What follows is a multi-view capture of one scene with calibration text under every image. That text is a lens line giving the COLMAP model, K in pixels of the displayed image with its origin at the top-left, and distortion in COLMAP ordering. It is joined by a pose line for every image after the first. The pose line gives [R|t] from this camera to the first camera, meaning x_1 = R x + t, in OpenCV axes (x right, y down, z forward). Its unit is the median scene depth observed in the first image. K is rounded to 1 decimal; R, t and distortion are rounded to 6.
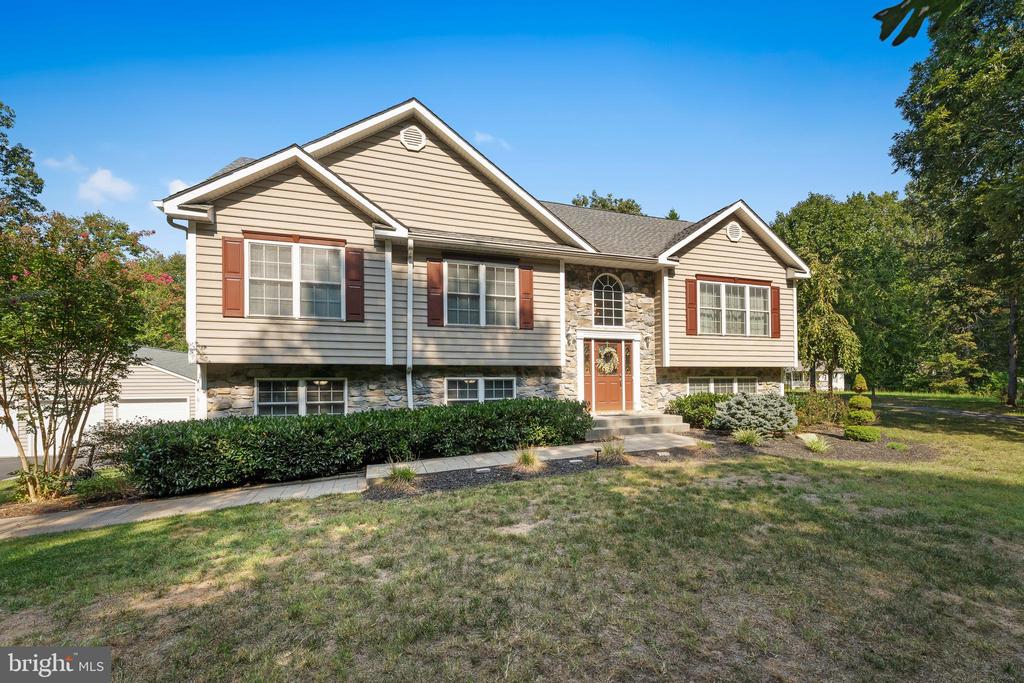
lens RADIAL K [[454.1, 0, 550.3], [0, 454.1, 381.4], [0, 0, 1]] dist [0.002492, 0.000291]
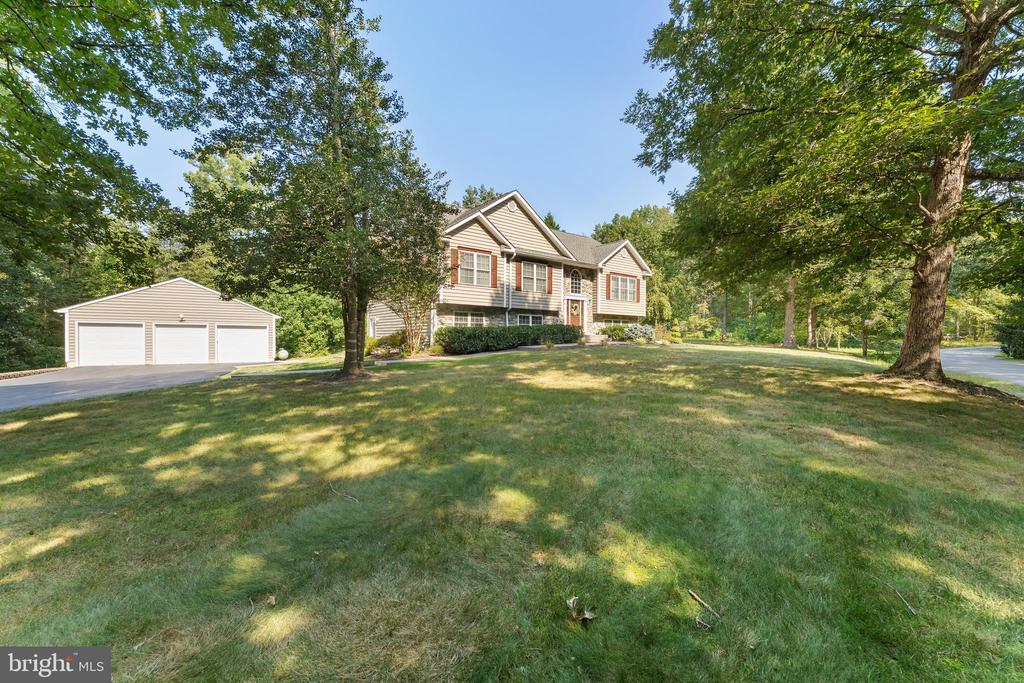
lens RADIAL K [[412.6, 0, 512.0], [0, 412.6, 341.5], [0, 0, 1]] dist [0.000549, 0.000136]
pose [[0.951733, 0.014849, 0.306569, -0.794529], [-0.020725, 0.999658, 0.015921, 0.084133], [-0.306228, -0.021506, 0.951715, -0.818075]]
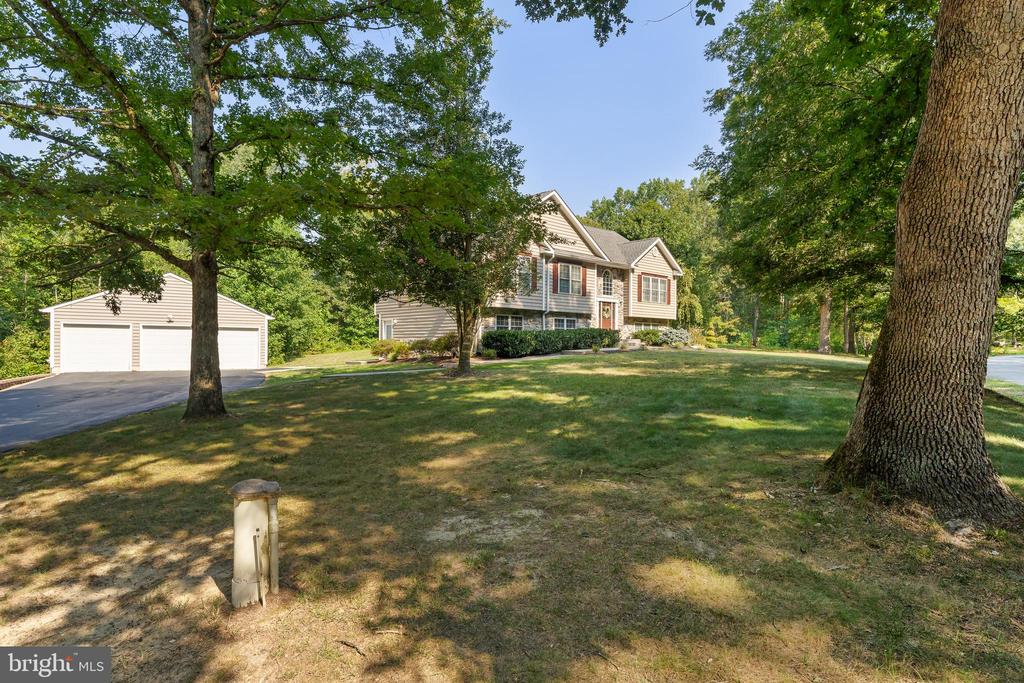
lens RADIAL K [[563.0, 0, 512.0], [0, 563.0, 341.5], [0, 0, 1]] dist [0.003799, 0.000203]
pose [[0.924056, 0.021482, 0.381652, -1.284128], [-0.023978, 0.999711, 0.001783, 0.094989], [-0.381503, -0.010798, 0.924304, -1.229074]]
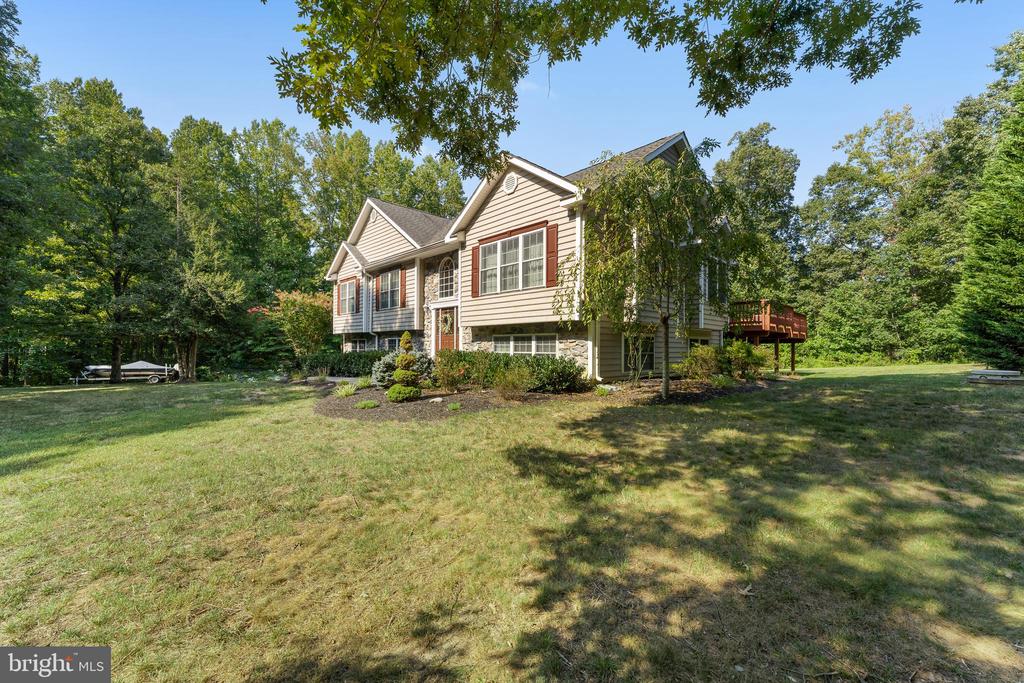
lens RADIAL K [[408.3, 0, 513.7], [0, 408.3, 339.9], [0, 0, 1]] dist [-0.000117, 0.000031]
pose [[0.395992, -0.000909, -0.918253, 1.344017], [0.009257, 0.999953, 0.003002, -0.001704], [0.918207, -0.009689, 0.395982, 0.742977]]
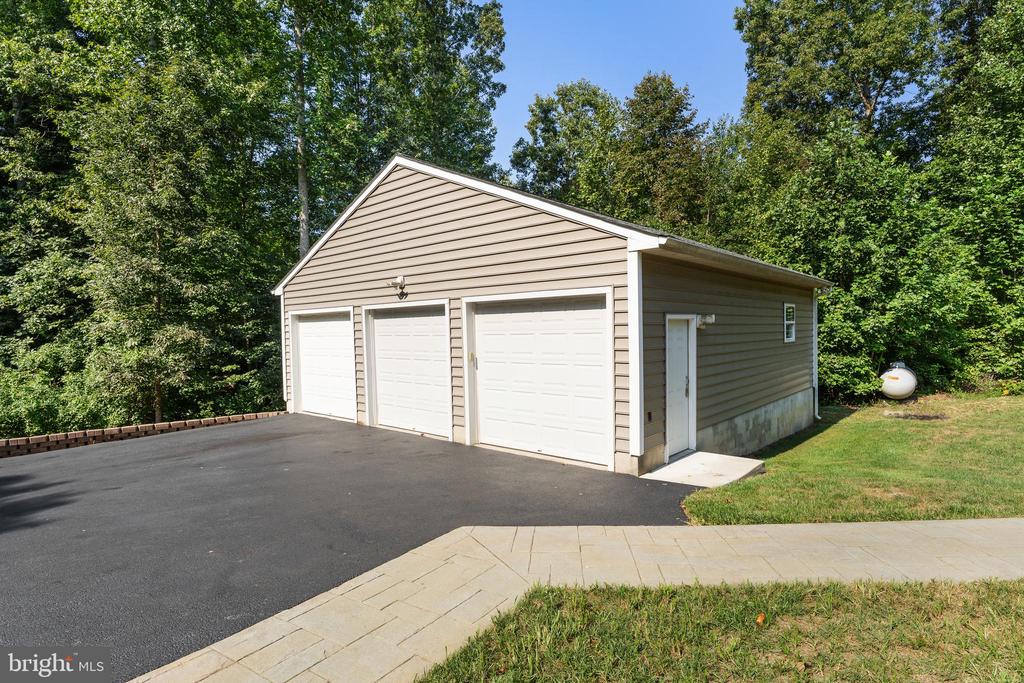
lens RADIAL K [[522.1, 0, 507.3], [0, 522.1, 340.3], [0, 0, 1]] dist [-0.002067, -0.000089]
pose [[0.545337, 0.019654, -0.837986, -0.951465], [0.023892, 0.998954, 0.038978, 0.089789], [0.837876, -0.041278, 0.544297, 1.322473]]
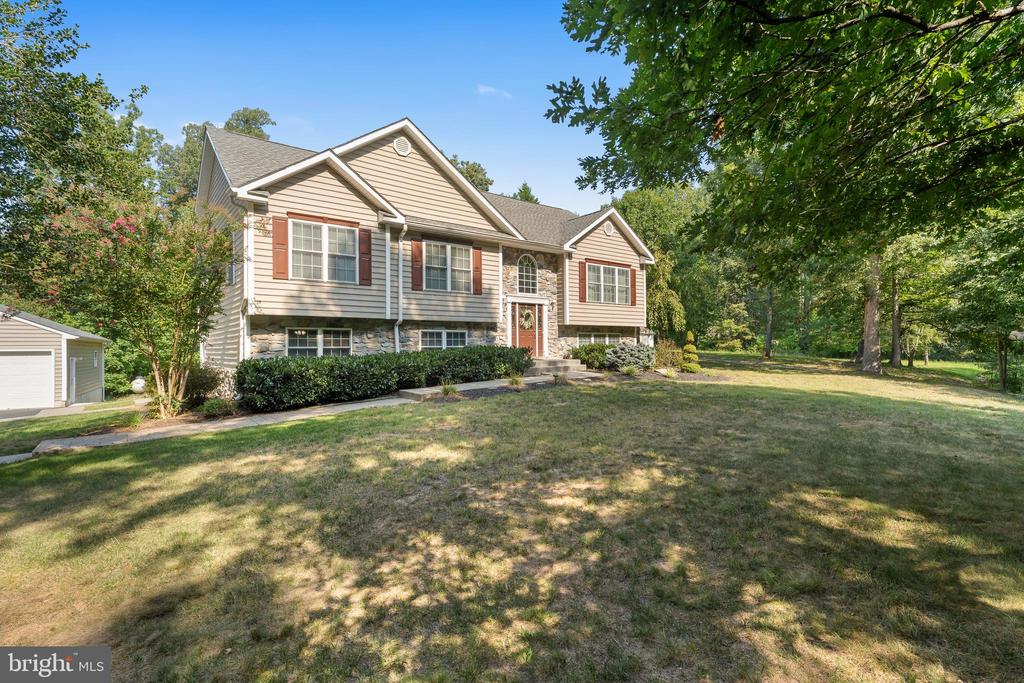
lens RADIAL K [[494.0, 0, 512.0], [0, 494.0, 341.5], [0, 0, 1]] dist [-0.000364, -0.000104]
pose [[0.952832, 0.007124, 0.303414, -0.373259], [-0.006351, 0.999974, -0.003537, 0.026226], [-0.303431, 0.001443, 0.952852, -0.391614]]
